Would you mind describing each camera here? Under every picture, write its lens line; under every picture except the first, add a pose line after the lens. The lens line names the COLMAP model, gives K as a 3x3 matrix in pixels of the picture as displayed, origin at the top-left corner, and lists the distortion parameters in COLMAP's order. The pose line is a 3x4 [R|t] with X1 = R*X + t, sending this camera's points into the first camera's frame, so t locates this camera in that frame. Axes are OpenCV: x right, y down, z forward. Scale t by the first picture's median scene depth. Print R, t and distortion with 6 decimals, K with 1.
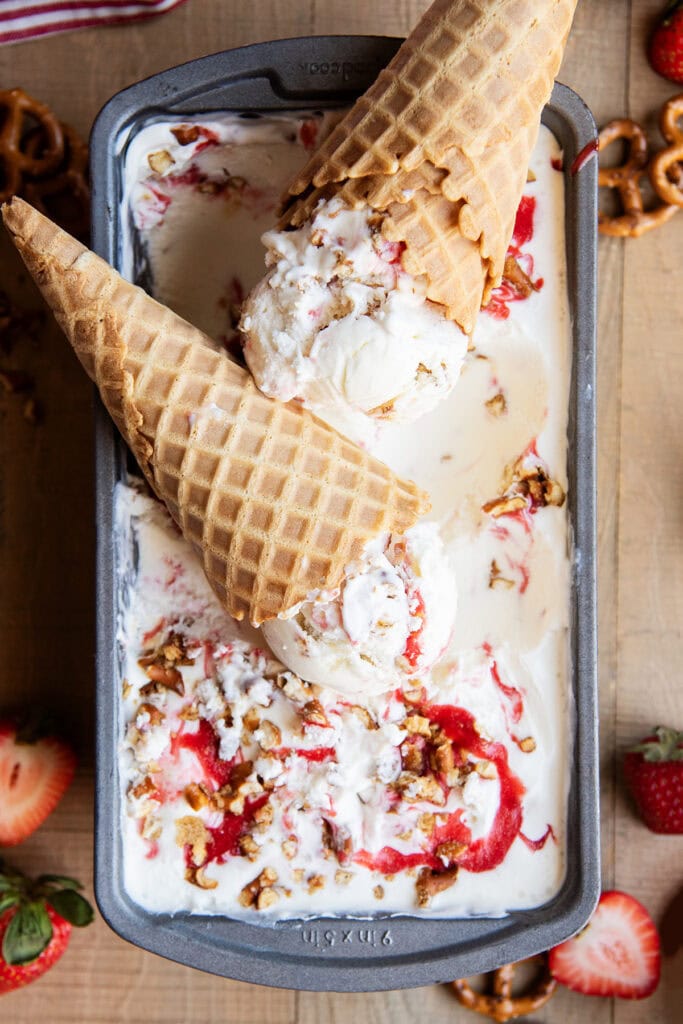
lens RADIAL K [[2492.0, 0, 342.1], [0, 2492.0, 511.9], [0, 0, 1]] dist [0.408600, 0.000000]
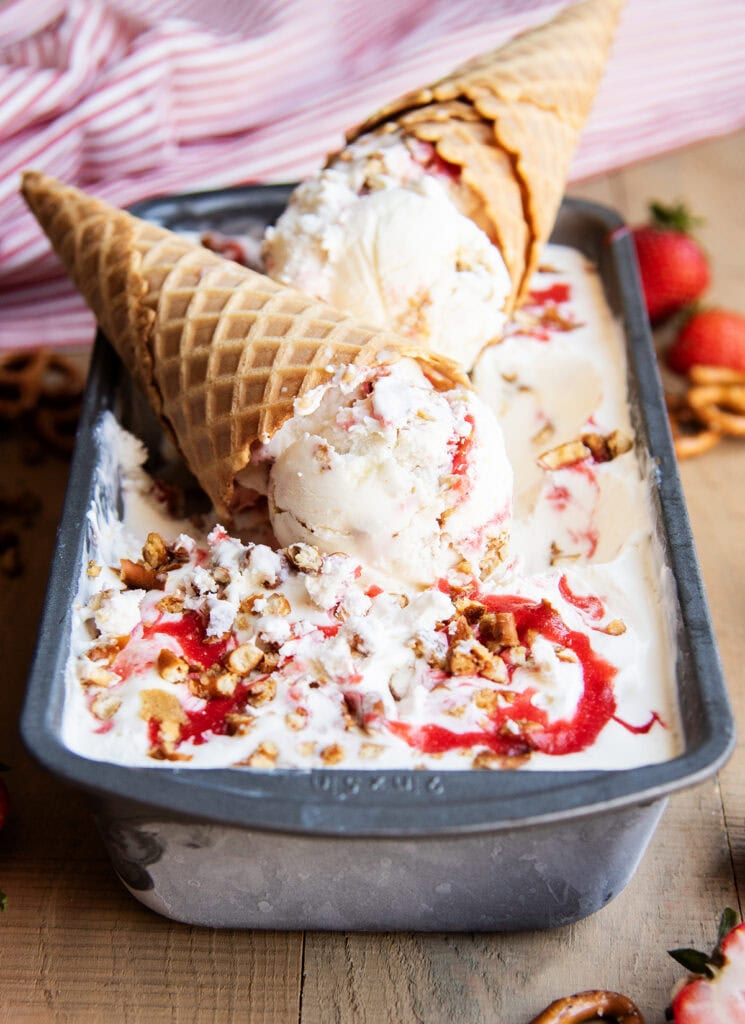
lens RADIAL K [[2080.0, 0, 369.2], [0, 2080.0, 512.3], [0, 0, 1]] dist [0.180384, 0.000000]
pose [[0.999811, 0.016755, 0.009831, -0.006952], [-0.002177, 0.599494, -0.800377, 0.575581], [-0.019304, 0.800204, 0.599417, 0.593691]]
